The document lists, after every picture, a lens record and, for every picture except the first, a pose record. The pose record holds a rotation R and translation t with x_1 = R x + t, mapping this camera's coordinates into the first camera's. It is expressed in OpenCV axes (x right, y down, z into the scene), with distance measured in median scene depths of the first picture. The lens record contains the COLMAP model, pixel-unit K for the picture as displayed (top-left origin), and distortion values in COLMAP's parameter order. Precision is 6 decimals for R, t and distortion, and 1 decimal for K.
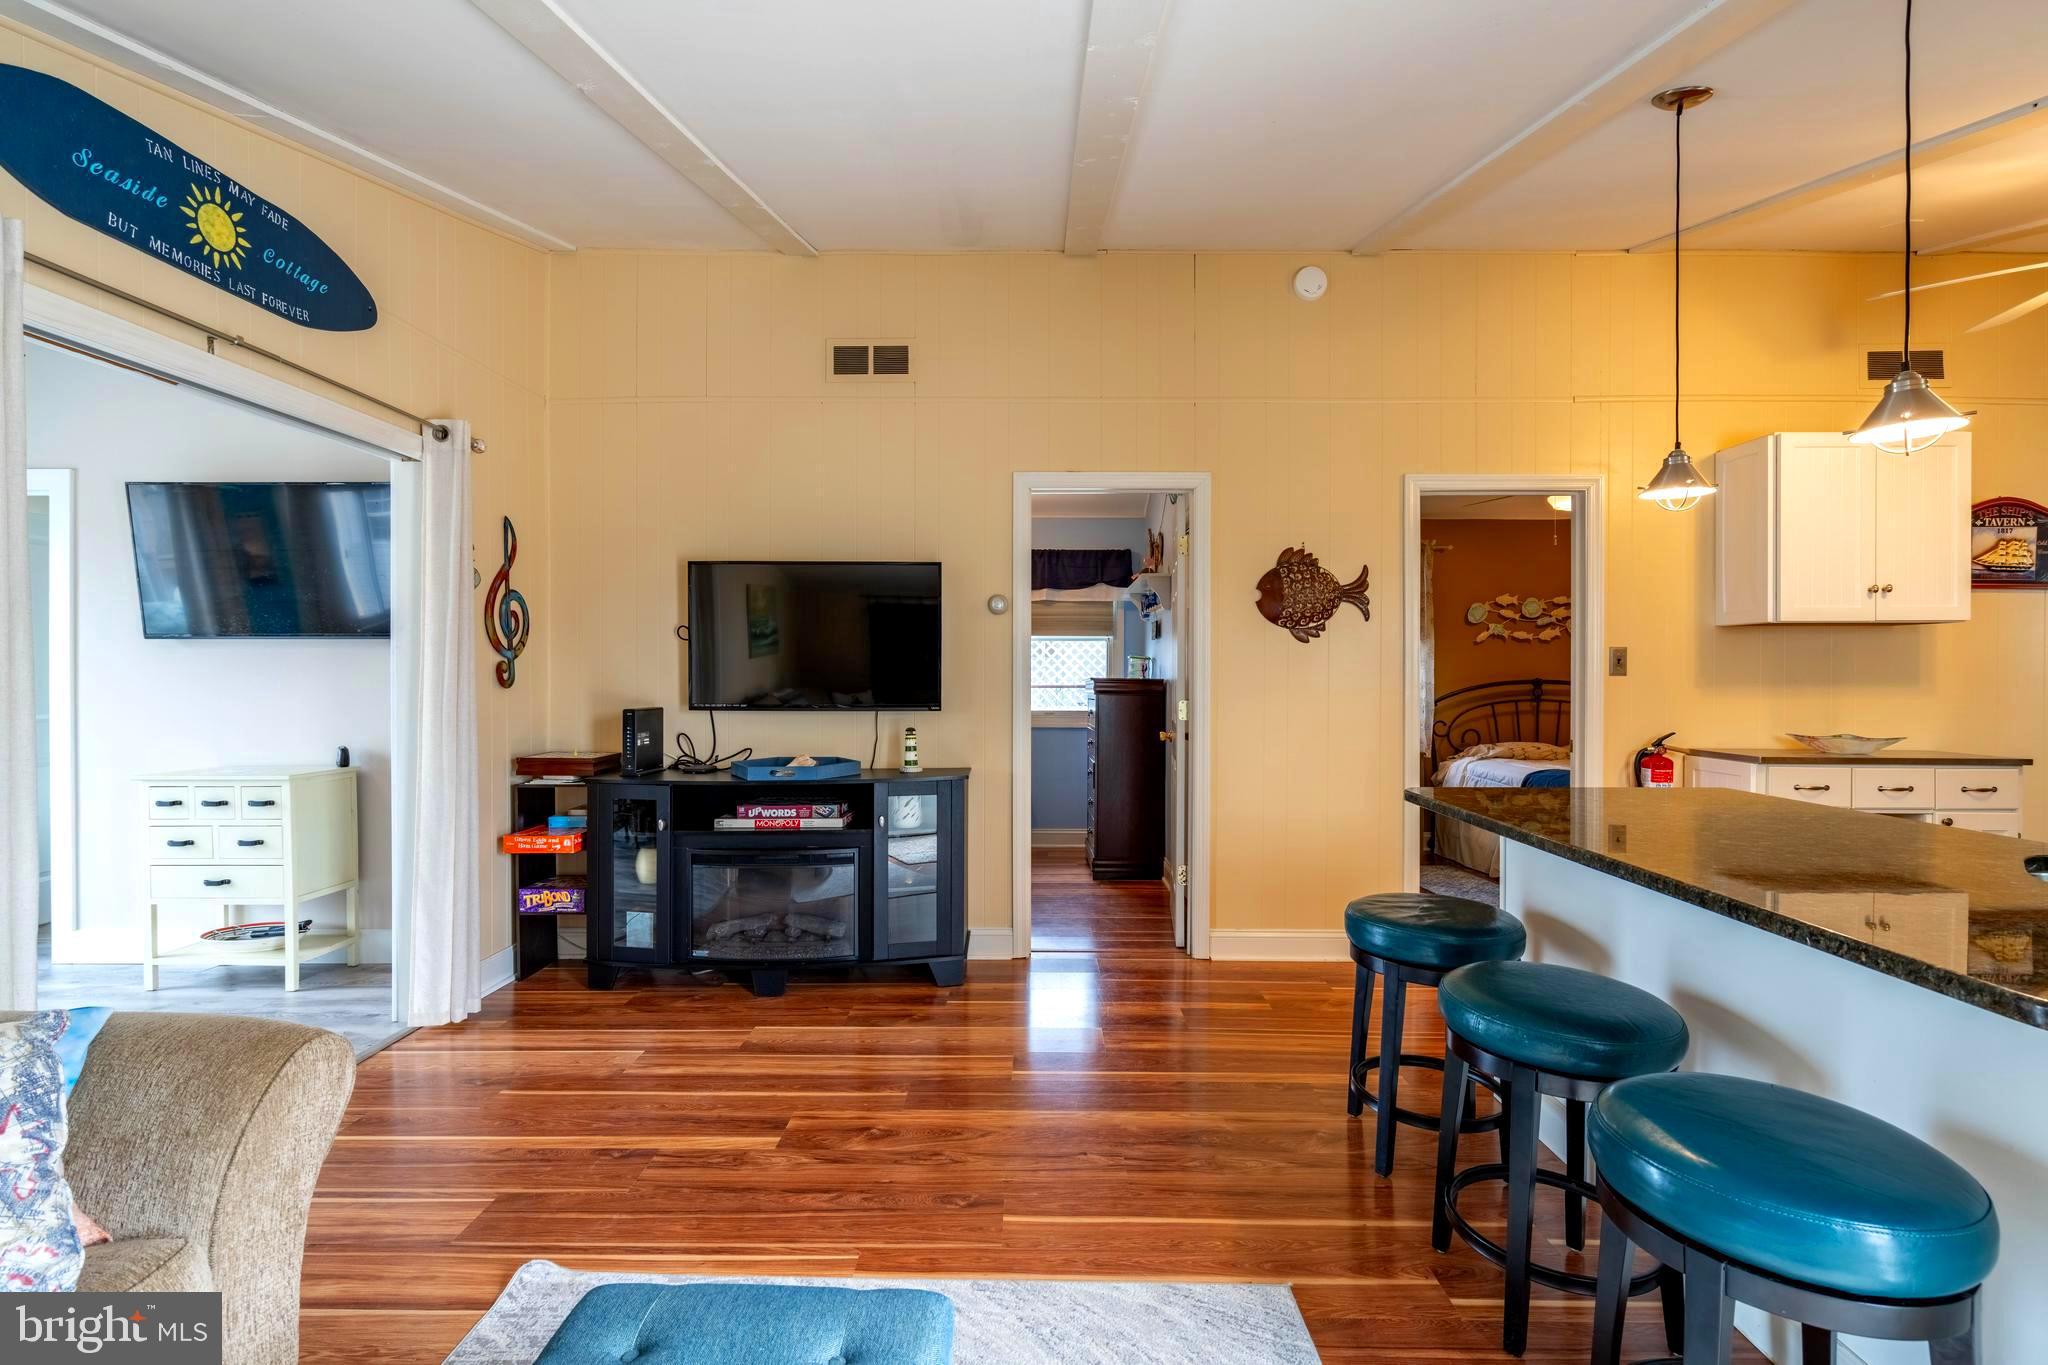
lens RADIAL K [[933.1, 0, 1017.8], [0, 933.1, 680.6], [0, 0, 1]] dist [-0.000462, 0.000413]
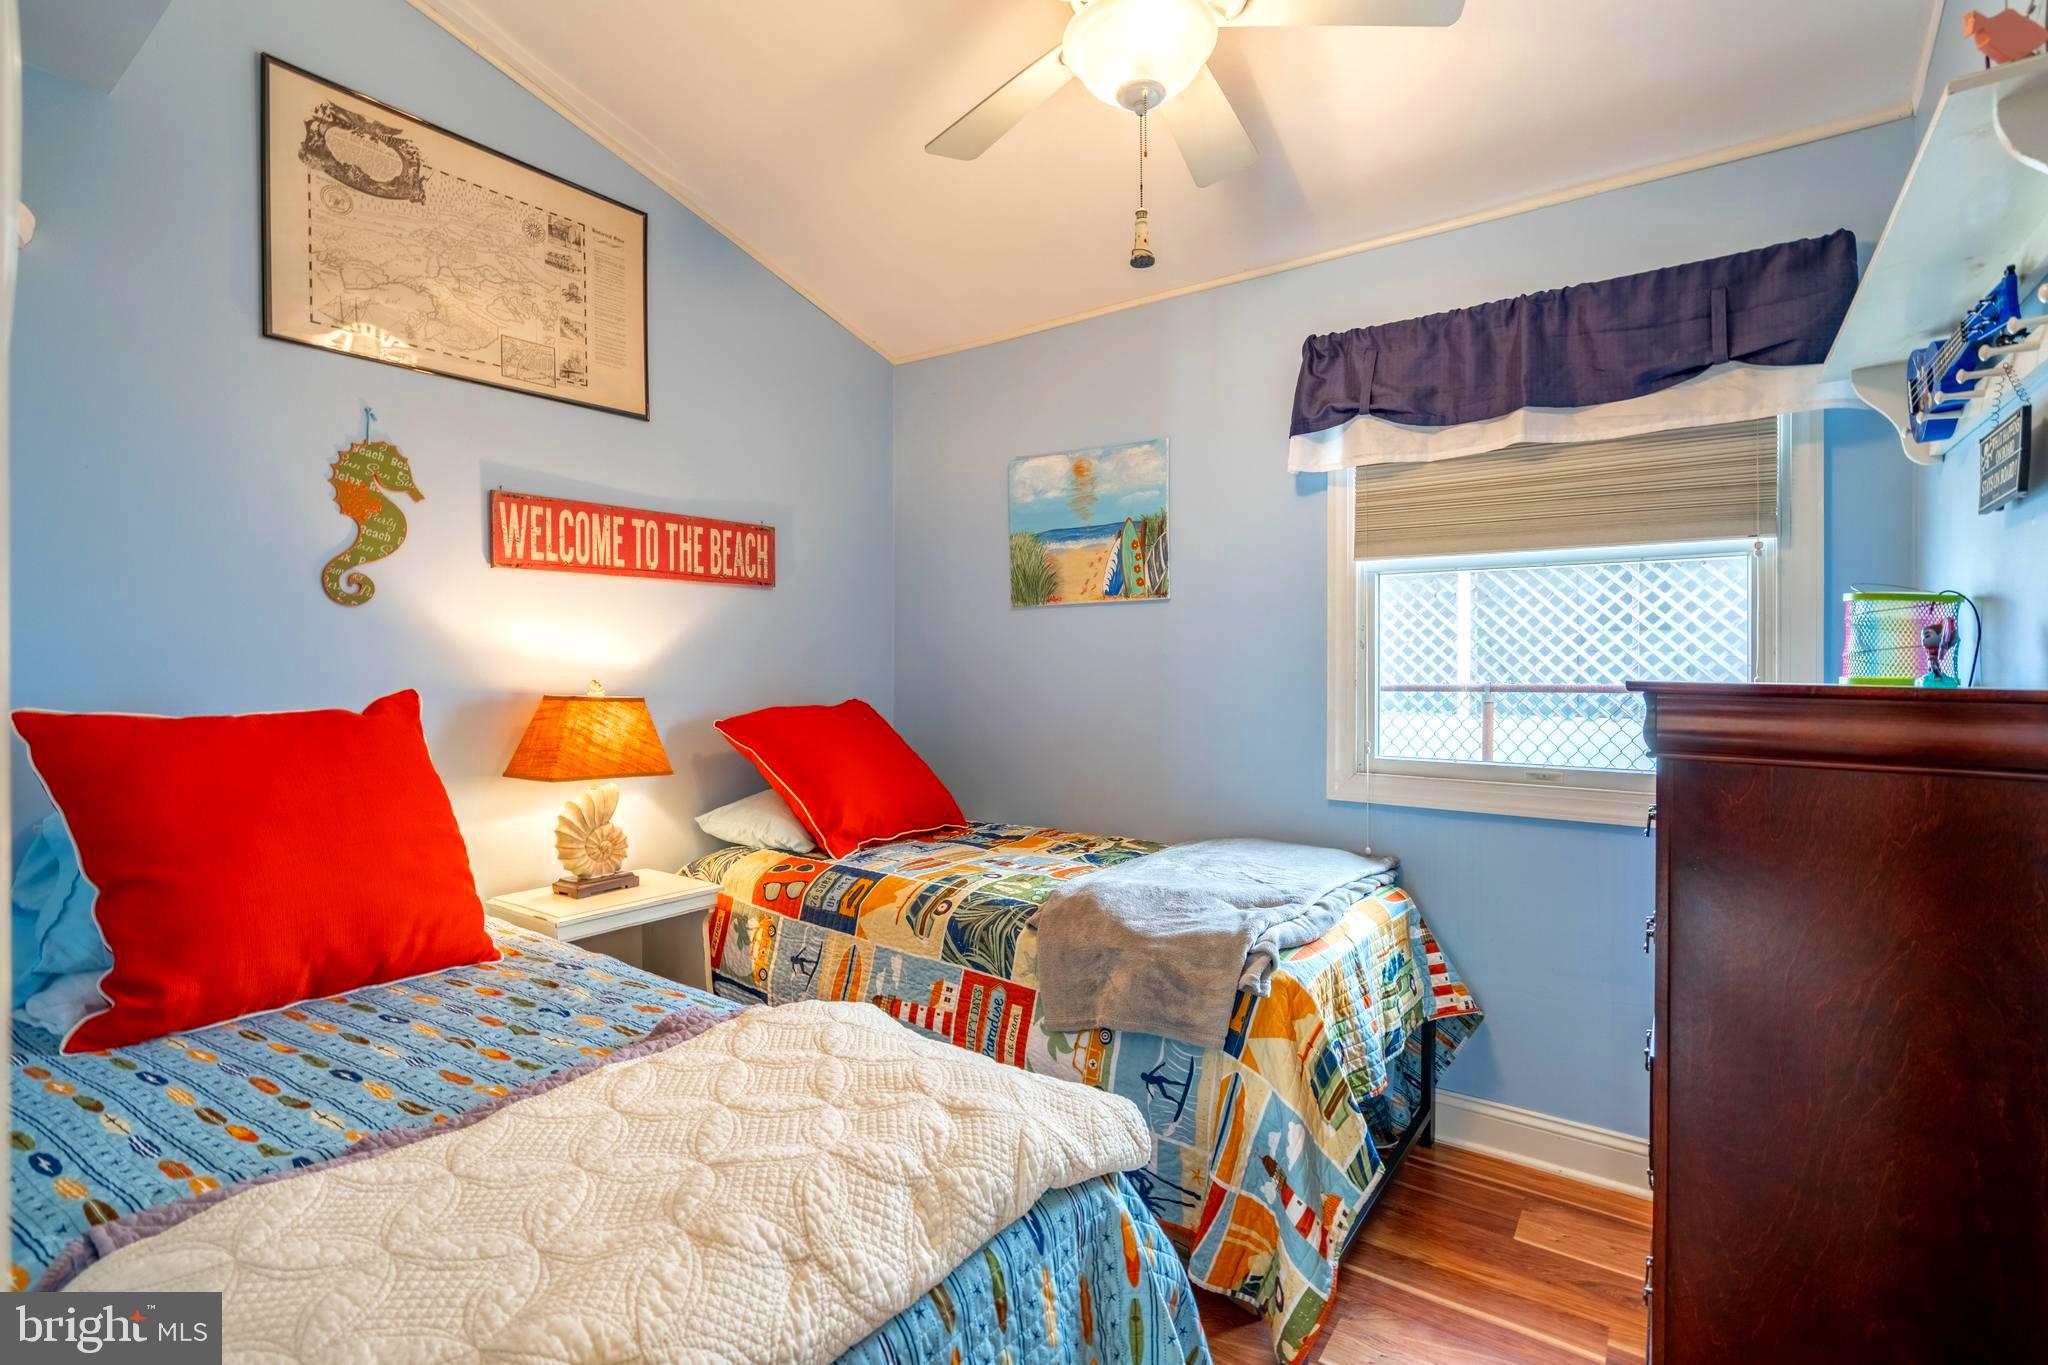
lens RADIAL K [[939.4, 0, 1025.2], [0, 939.4, 663.9], [0, 0, 1]] dist [-0.001607, -0.000181]
pose [[0.821984, -0.000795, -0.569510, 0.075511], [-0.000564, 0.999997, -0.002209, -0.005671], [0.569511, 0.002137, 0.821981, 0.618325]]
